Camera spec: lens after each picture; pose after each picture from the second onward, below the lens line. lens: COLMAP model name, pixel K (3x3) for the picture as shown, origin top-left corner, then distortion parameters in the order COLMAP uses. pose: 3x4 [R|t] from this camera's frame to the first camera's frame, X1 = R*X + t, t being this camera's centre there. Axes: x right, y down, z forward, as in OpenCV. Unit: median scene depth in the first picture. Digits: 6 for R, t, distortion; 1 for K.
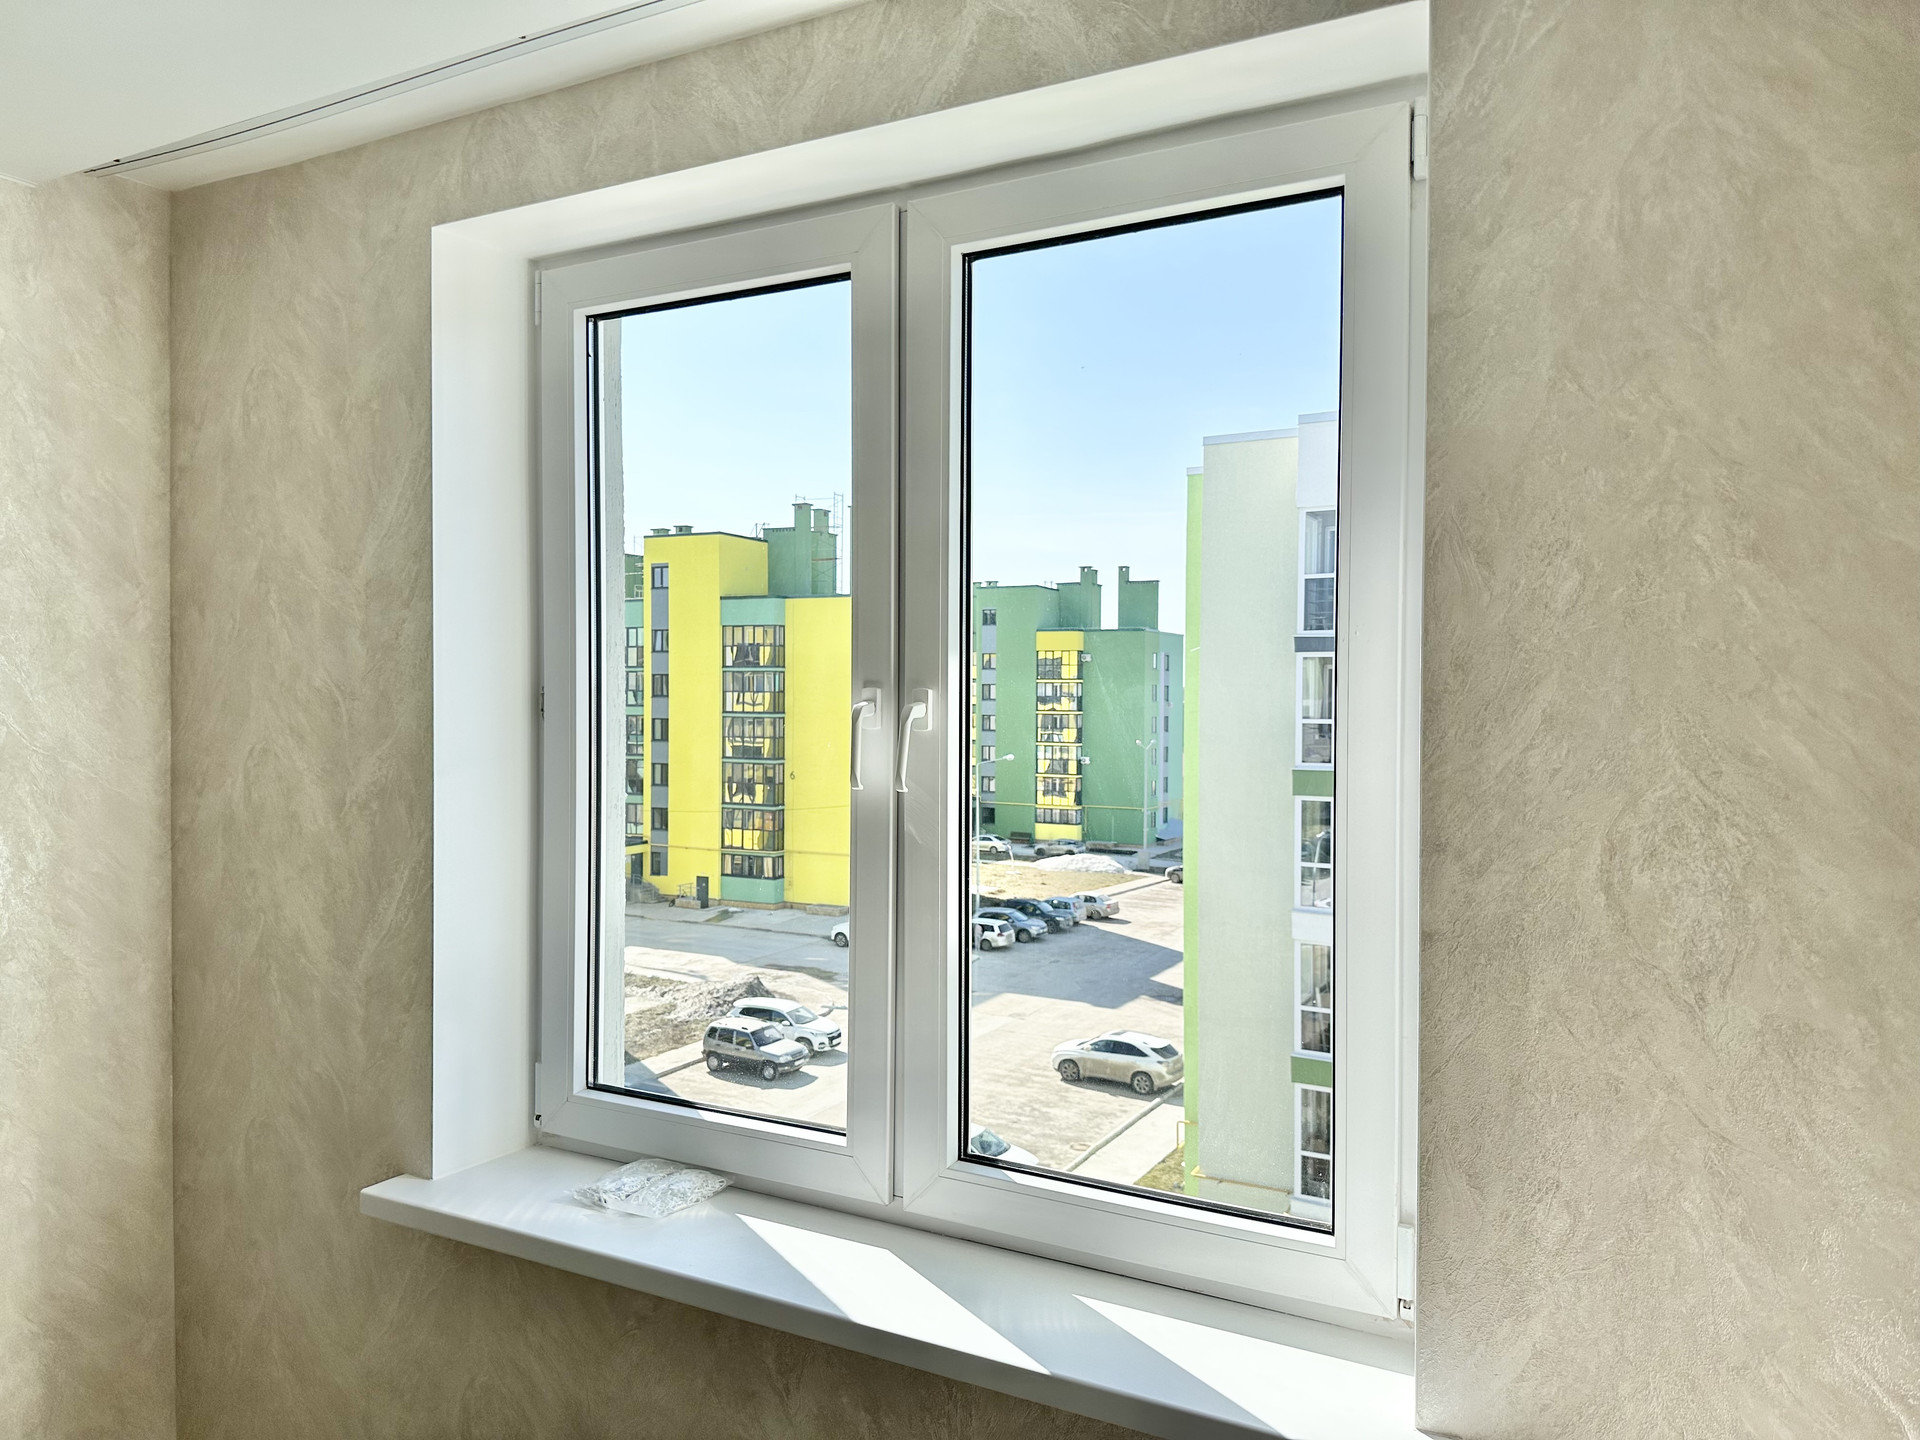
lens RADIAL K [[1330.4, 0, 973.8], [0, 1330.4, 719.3], [0, 0, 1]] dist [0.064272, -0.065363]
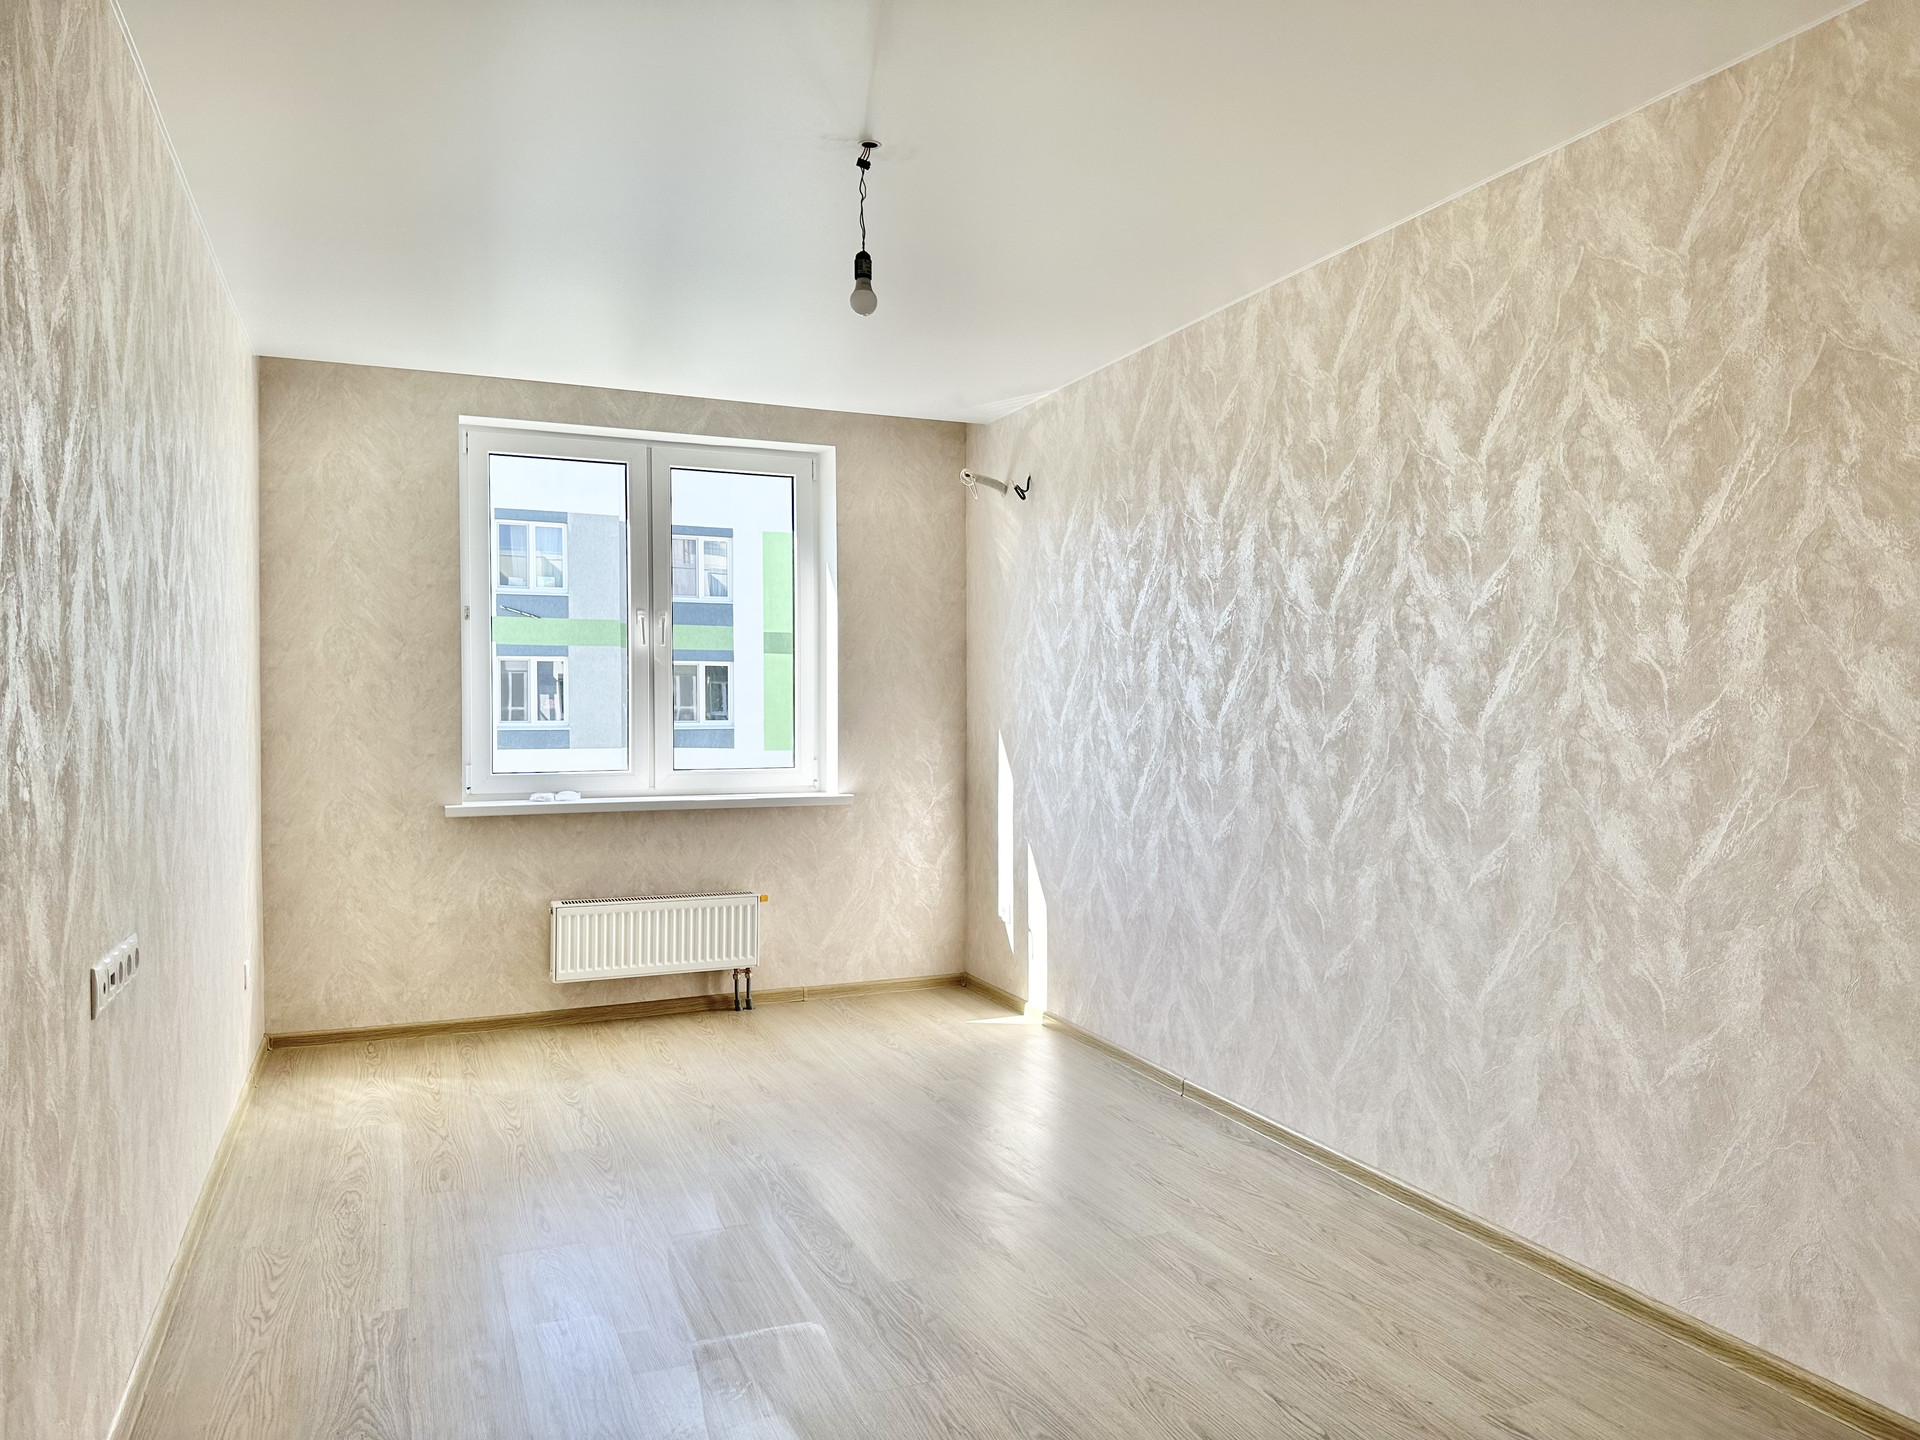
lens RADIAL K [[1350.1, 0, 965.5], [0, 1350.1, 724.0], [0, 0, 1]] dist [0.209468, -0.362935]
pose [[0.632080, -0.017648, 0.774703, -1.774852], [0.021041, 0.999763, 0.005608, 0.201829], [-0.774618, 0.012756, 0.632301, -1.296058]]
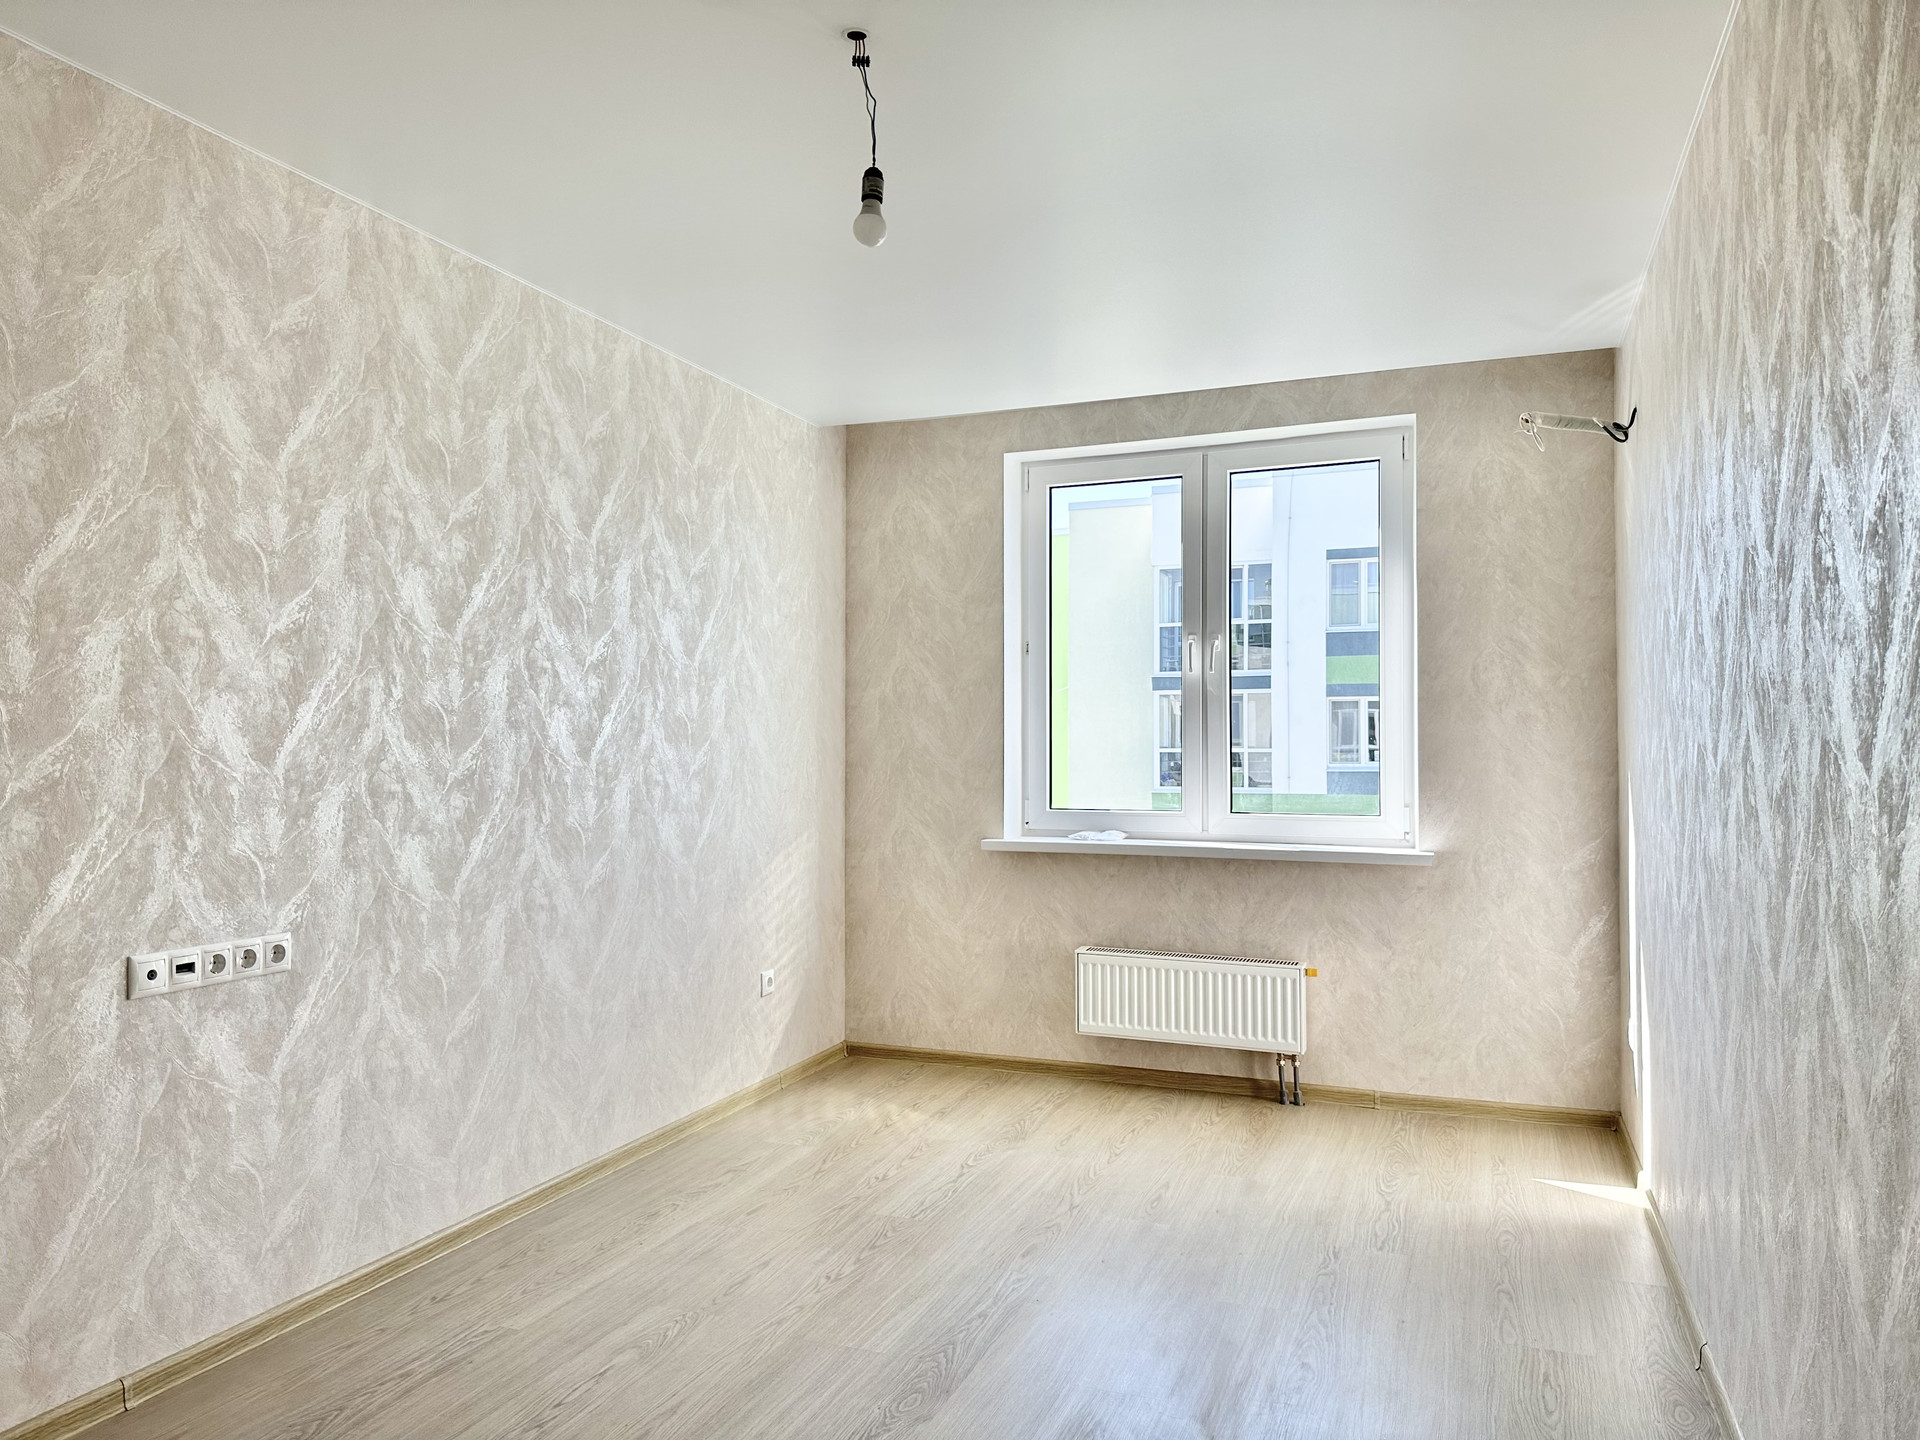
lens RADIAL K [[1350.1, 0, 965.5], [0, 1350.1, 724.0], [0, 0, 1]] dist [0.209468, -0.362935]
pose [[0.991137, -0.004995, 0.132752, -0.802923], [0.010080, 0.999240, -0.037660, 0.225968], [-0.132463, 0.038665, 0.990434, -1.446413]]
